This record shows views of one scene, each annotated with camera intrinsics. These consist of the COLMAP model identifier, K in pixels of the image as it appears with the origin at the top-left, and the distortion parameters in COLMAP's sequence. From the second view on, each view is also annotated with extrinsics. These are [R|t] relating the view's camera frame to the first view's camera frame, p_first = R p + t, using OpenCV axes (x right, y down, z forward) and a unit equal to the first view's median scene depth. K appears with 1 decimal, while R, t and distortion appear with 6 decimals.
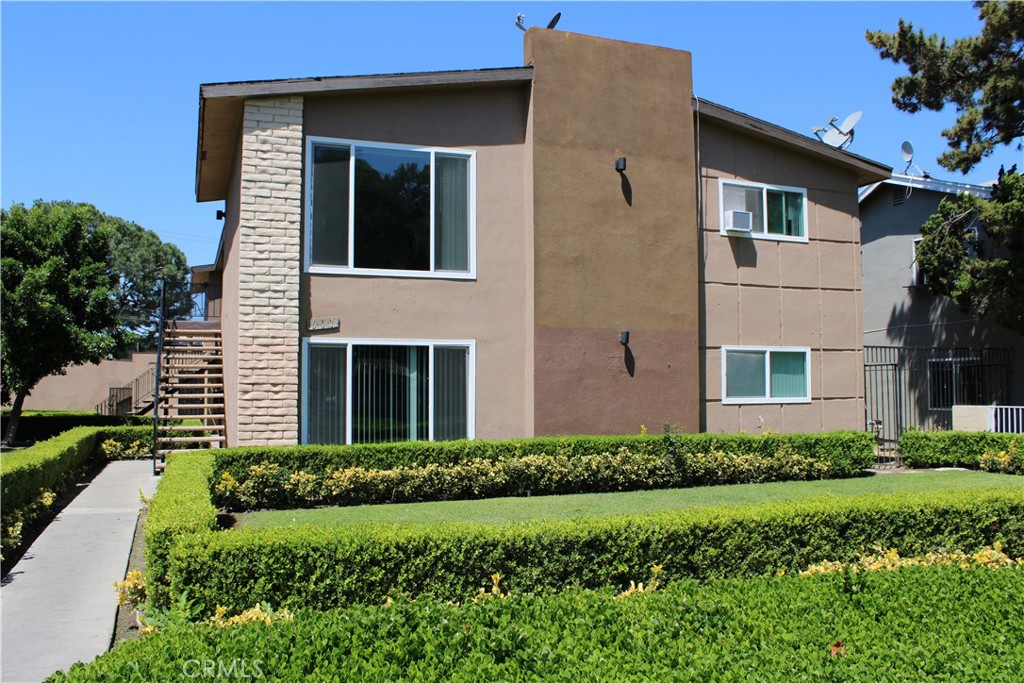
lens RADIAL K [[859.9, 0, 511.8], [0, 859.9, 337.8], [0, 0, 1]] dist [-0.161577, 0.128208]
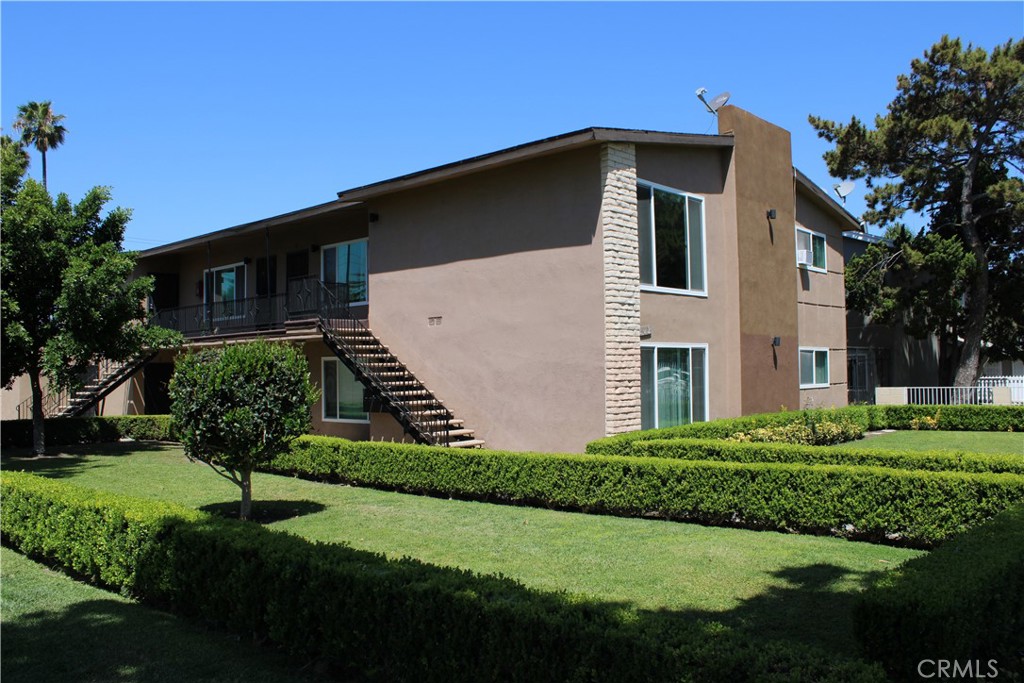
lens RADIAL K [[859.9, 0, 511.8], [0, 859.9, 338.2], [0, 0, 1]] dist [-0.161577, 0.128208]
pose [[0.890923, 0.005247, 0.454124, -0.918236], [-0.010533, 0.999903, 0.009110, -0.014710], [-0.454032, -0.012900, 0.890892, -0.017673]]
